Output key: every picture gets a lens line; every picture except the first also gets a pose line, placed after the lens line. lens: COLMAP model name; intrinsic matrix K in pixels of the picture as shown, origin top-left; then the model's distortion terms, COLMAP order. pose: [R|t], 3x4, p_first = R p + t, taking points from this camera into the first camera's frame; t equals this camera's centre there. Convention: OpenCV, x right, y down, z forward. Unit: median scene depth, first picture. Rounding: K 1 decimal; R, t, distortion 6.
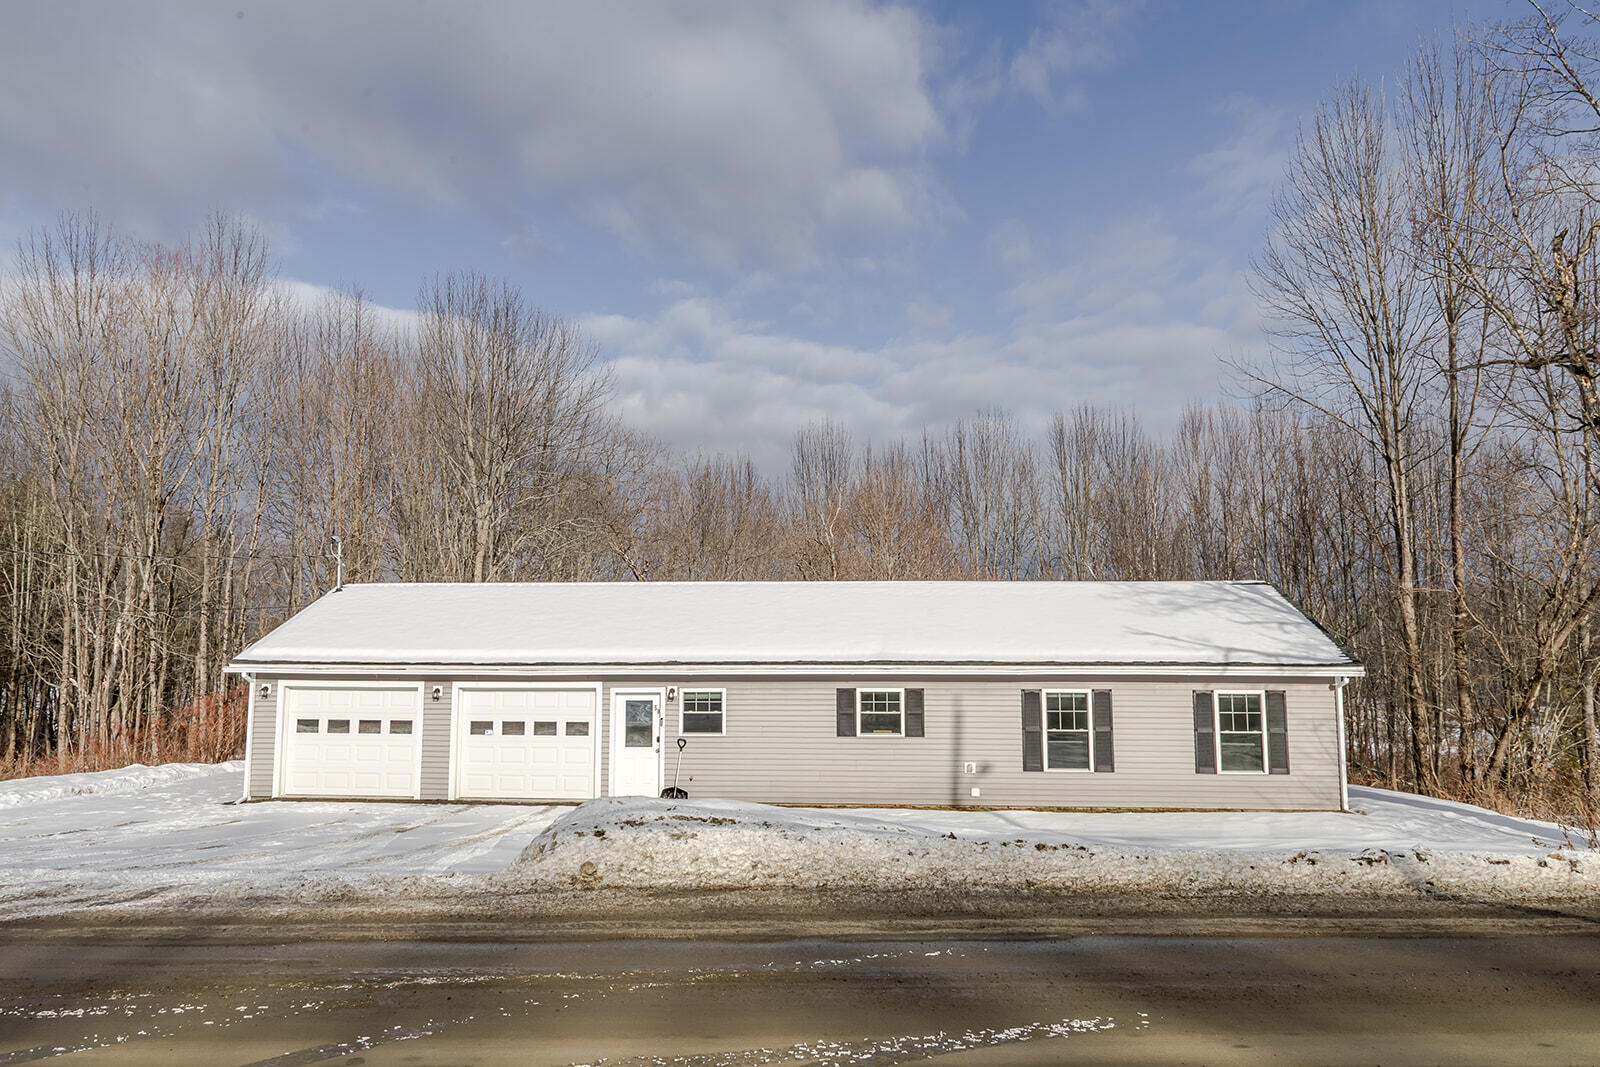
lens RADIAL K [[1119.1, 0, 797.6], [0, 1119.1, 518.1], [0, 0, 1]] dist [-0.022998, -0.002400]
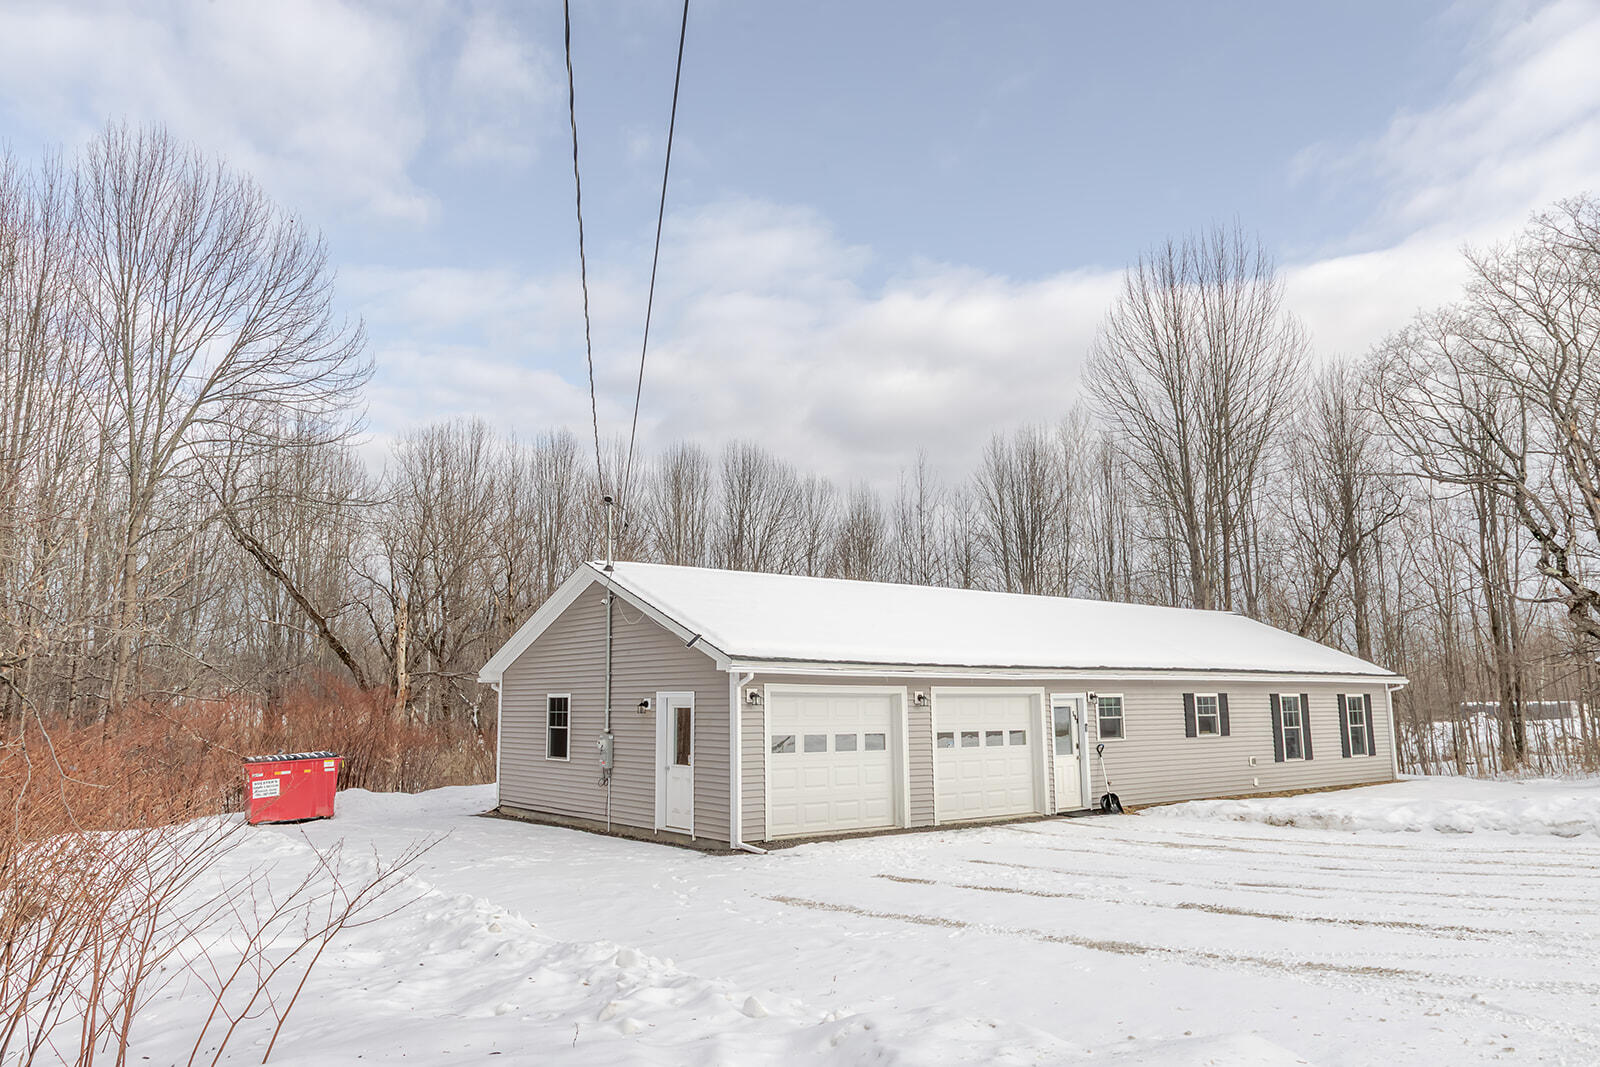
lens RADIAL K [[1119.1, 0, 797.6], [0, 1119.1, 518.1], [0, 0, 1]] dist [-0.022998, -0.002400]
pose [[0.772547, 0.096597, 0.627567, -0.944458], [-0.098686, 0.994616, -0.031611, 0.055364], [-0.627242, -0.037511, 0.777921, 0.404482]]
